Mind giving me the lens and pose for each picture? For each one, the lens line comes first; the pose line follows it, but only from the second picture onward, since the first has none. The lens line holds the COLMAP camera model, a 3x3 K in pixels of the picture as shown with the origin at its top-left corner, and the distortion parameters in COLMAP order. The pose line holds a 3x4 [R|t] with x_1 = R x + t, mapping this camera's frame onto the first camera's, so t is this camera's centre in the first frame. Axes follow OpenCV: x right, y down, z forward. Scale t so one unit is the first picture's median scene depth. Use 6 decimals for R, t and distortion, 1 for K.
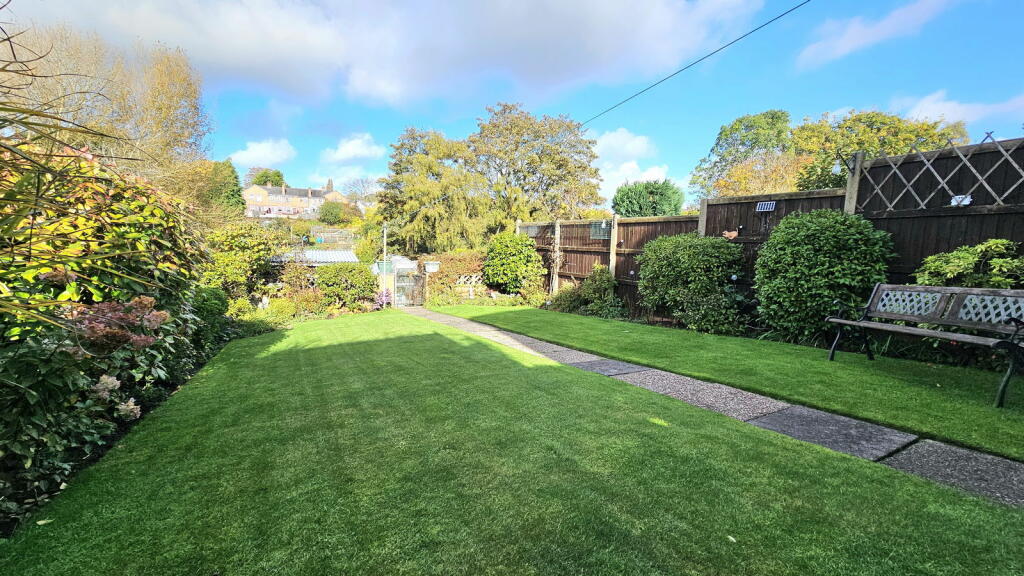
lens RADIAL K [[415.6, 0, 512.0], [0, 415.6, 288.0], [0, 0, 1]] dist [0.001086, 0.000123]
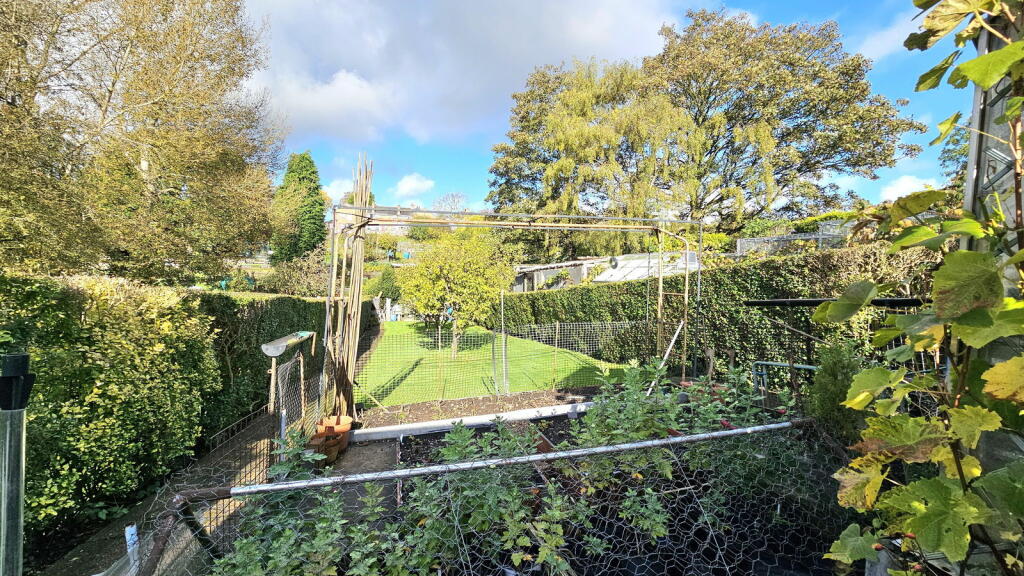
lens RADIAL K [[415.6, 0, 512.0], [0, 415.6, 288.0], [0, 0, 1]] dist [0.001086, 0.000123]
pose [[0.983484, 0.011340, -0.180638, -0.196903], [-0.023053, 0.997755, -0.062876, 0.007047], [0.179520, 0.066001, 0.981538, 0.425759]]
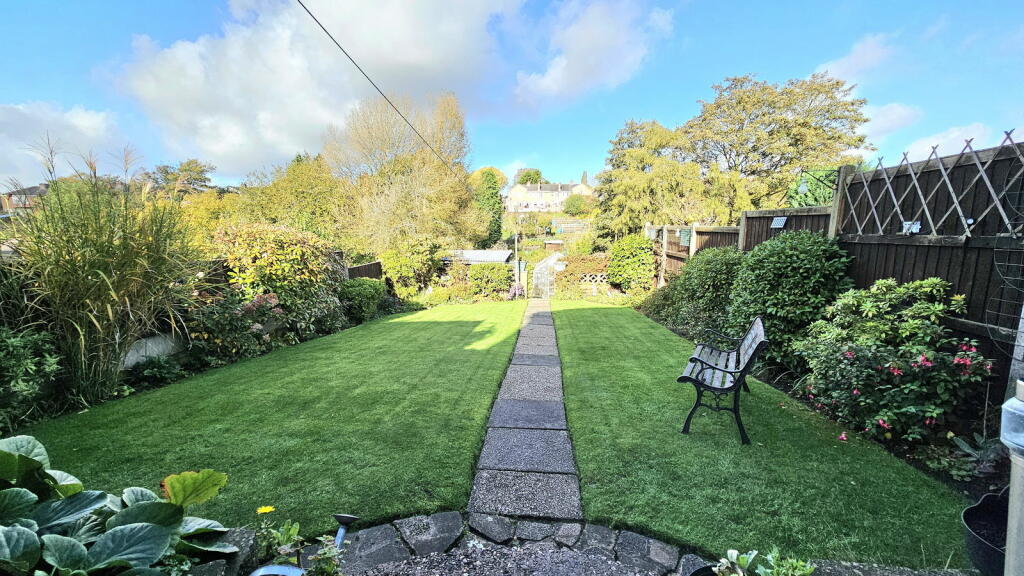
lens RADIAL K [[415.6, 0, 512.0], [0, 415.6, 288.0], [0, 0, 1]] dist [0.001086, 0.000123]
pose [[0.833168, 0.058884, -0.549876, 0.128868], [-0.040967, 0.998155, 0.044815, -0.013784], [0.551501, -0.014812, 0.834043, -0.020711]]
